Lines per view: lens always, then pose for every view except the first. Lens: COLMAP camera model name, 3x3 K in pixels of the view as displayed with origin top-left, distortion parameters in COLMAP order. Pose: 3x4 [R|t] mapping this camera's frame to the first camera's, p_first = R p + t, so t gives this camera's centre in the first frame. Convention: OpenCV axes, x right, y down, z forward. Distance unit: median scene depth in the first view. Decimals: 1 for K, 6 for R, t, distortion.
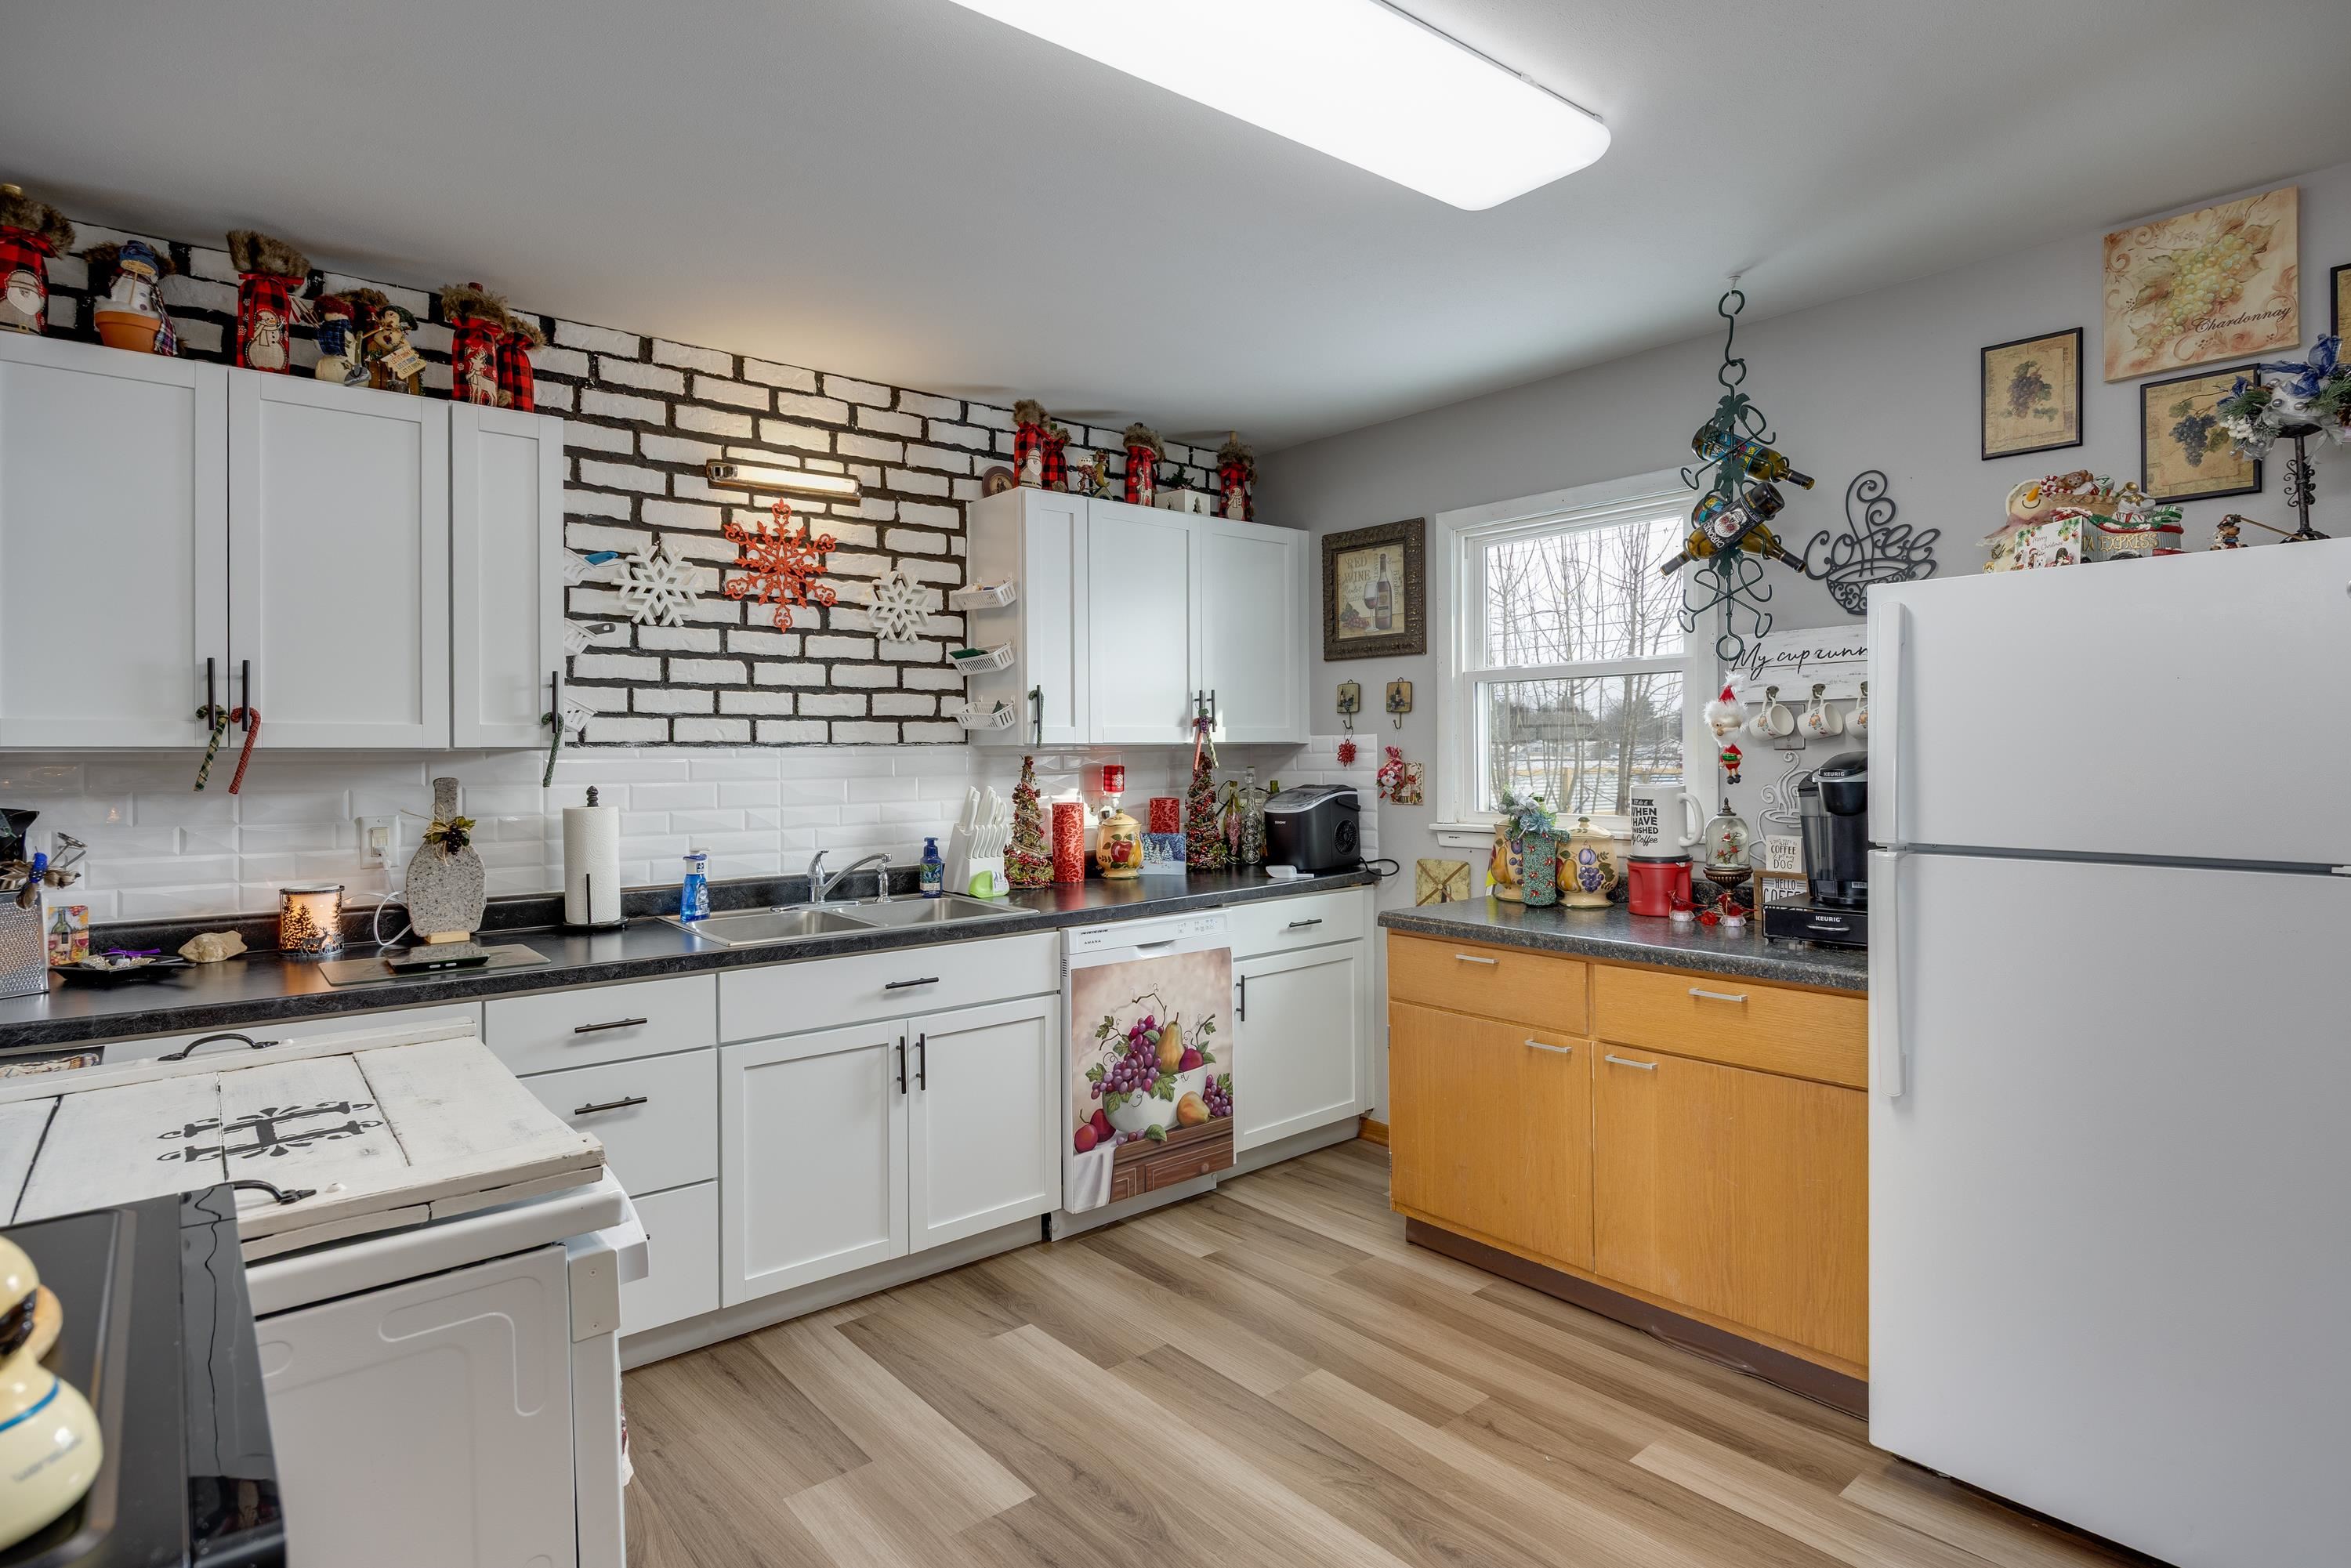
lens RADIAL K [[1214.3, 0, 1207.2], [0, 1214.3, 752.8], [0, 0, 1]] dist [0.002326, -0.001482]
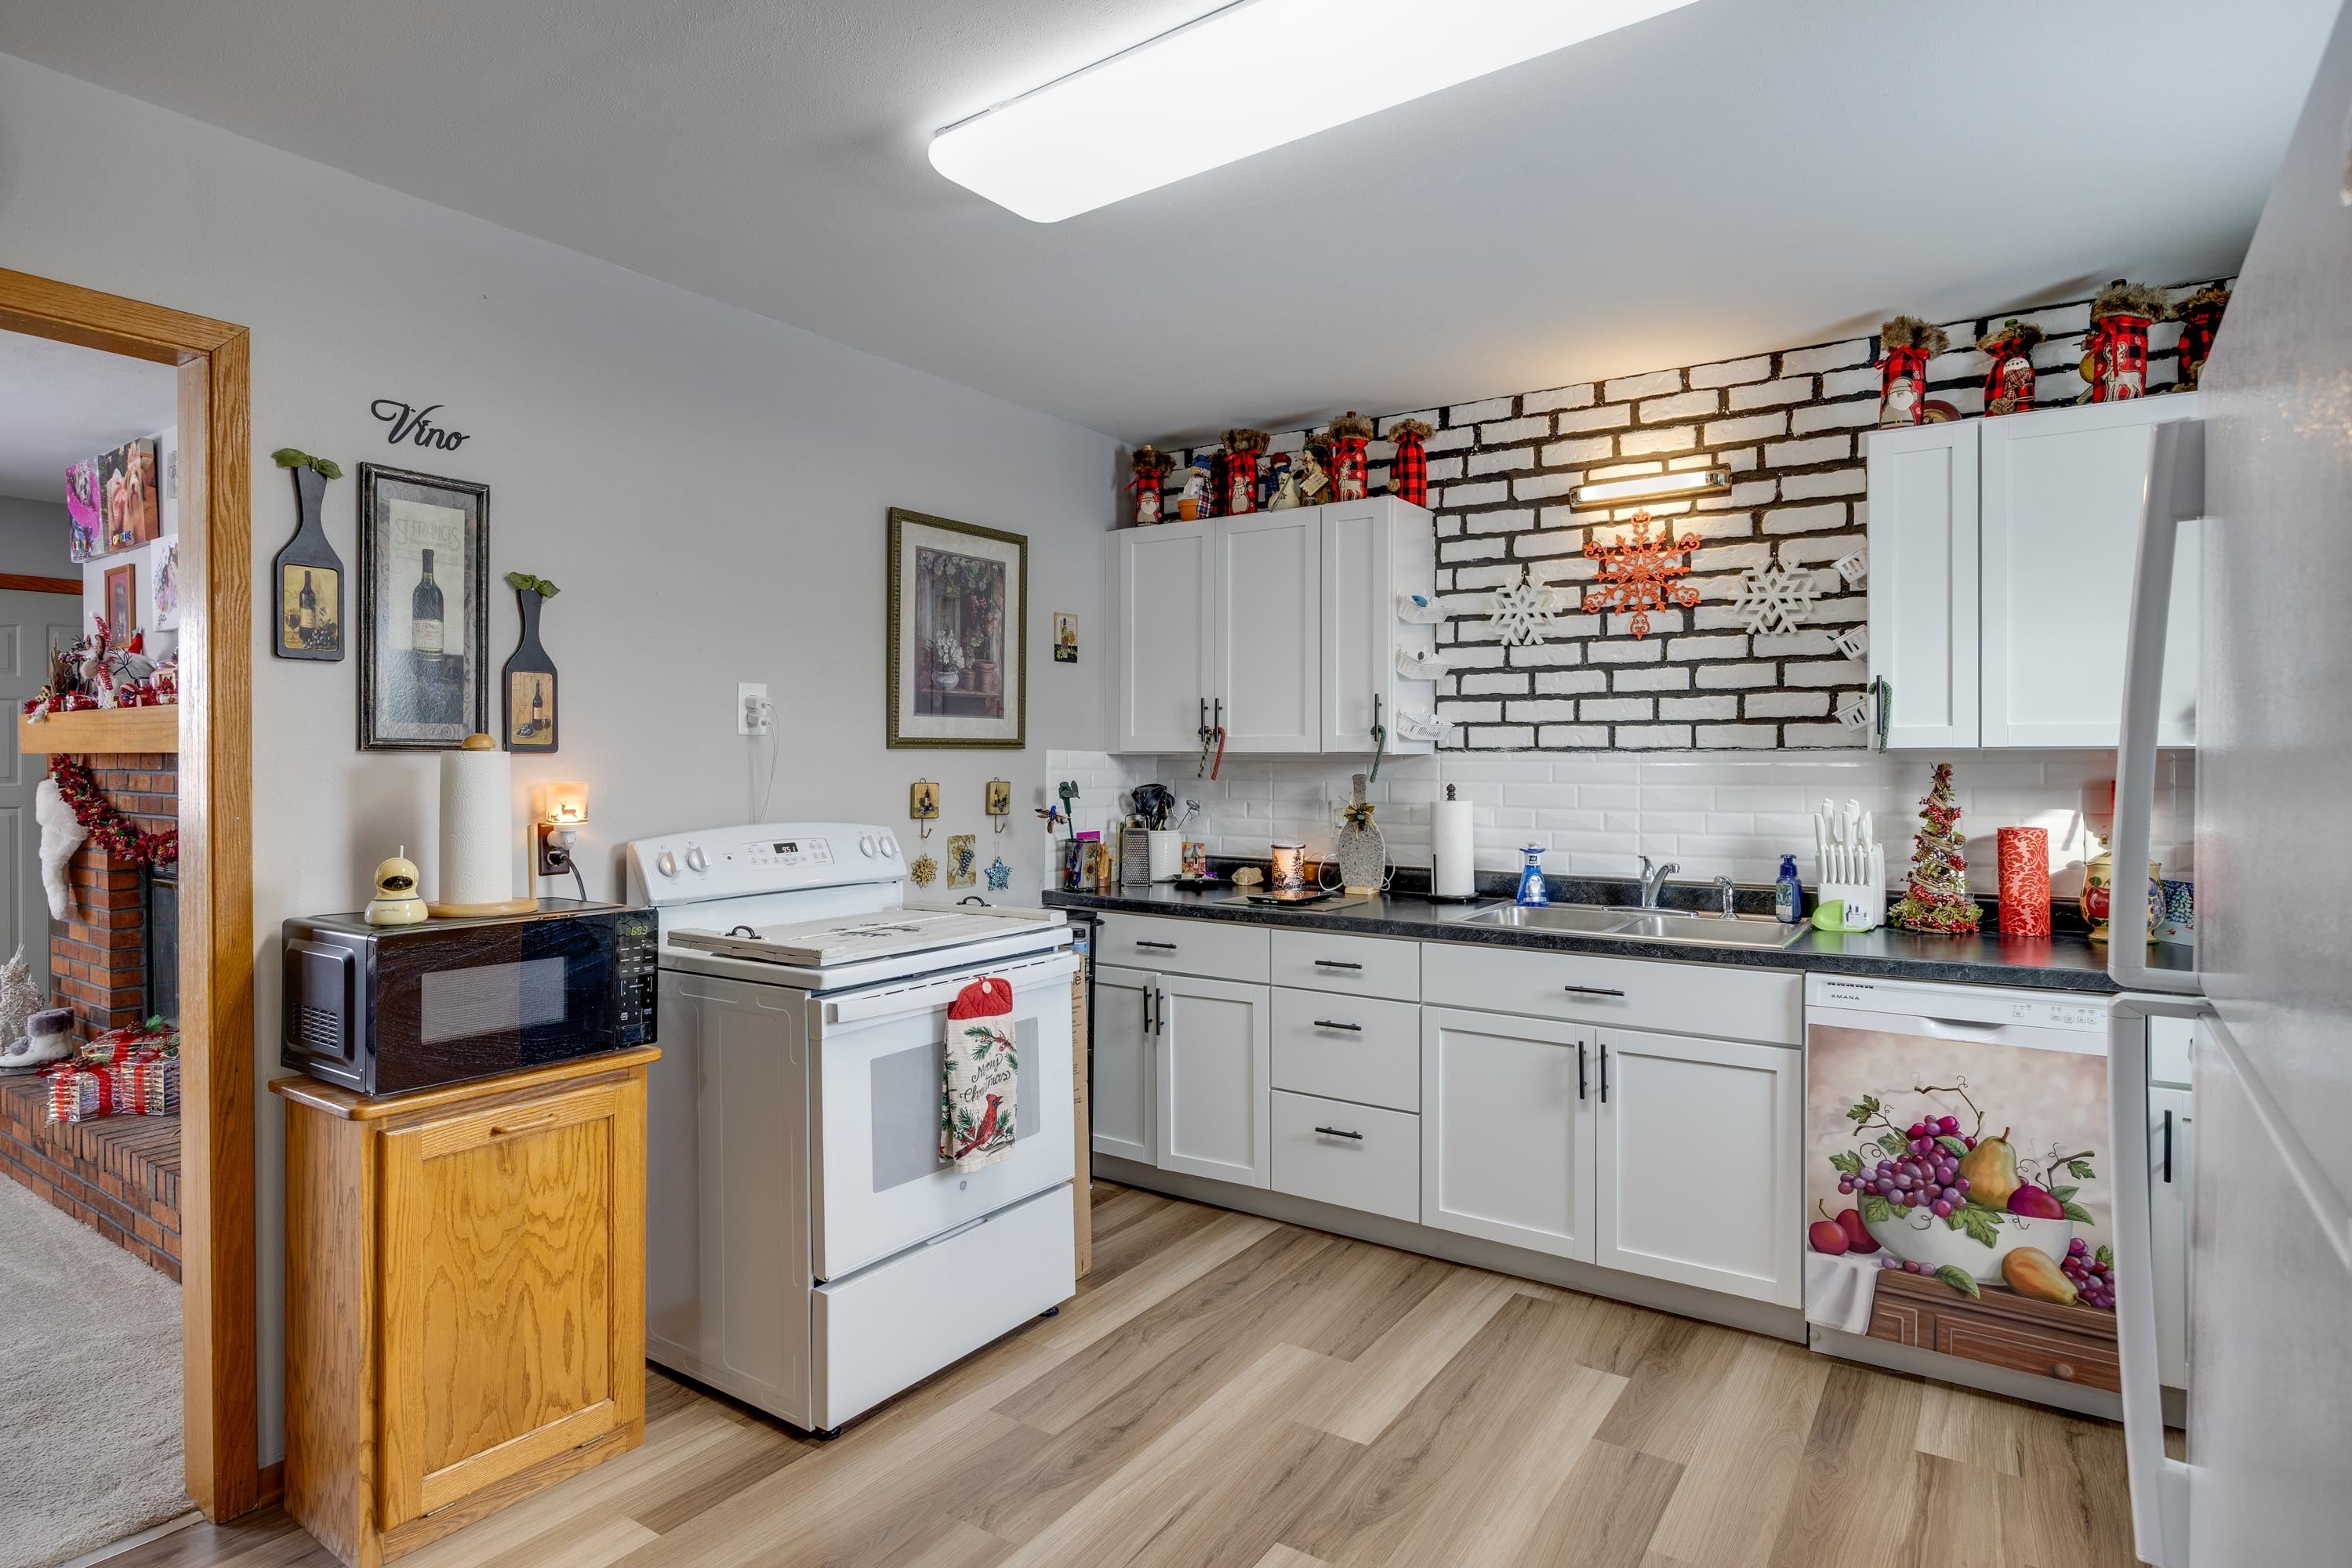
lens RADIAL K [[1253.4, 0, 1174.3], [0, 1253.4, 777.7], [0, 0, 1]] dist [-0.016645, 0.002516]
pose [[0.259649, 0.016310, -0.965565, 0.570991], [-0.008888, 0.999855, 0.014499, 0.004817], [0.965662, 0.004818, 0.259757, 0.361200]]
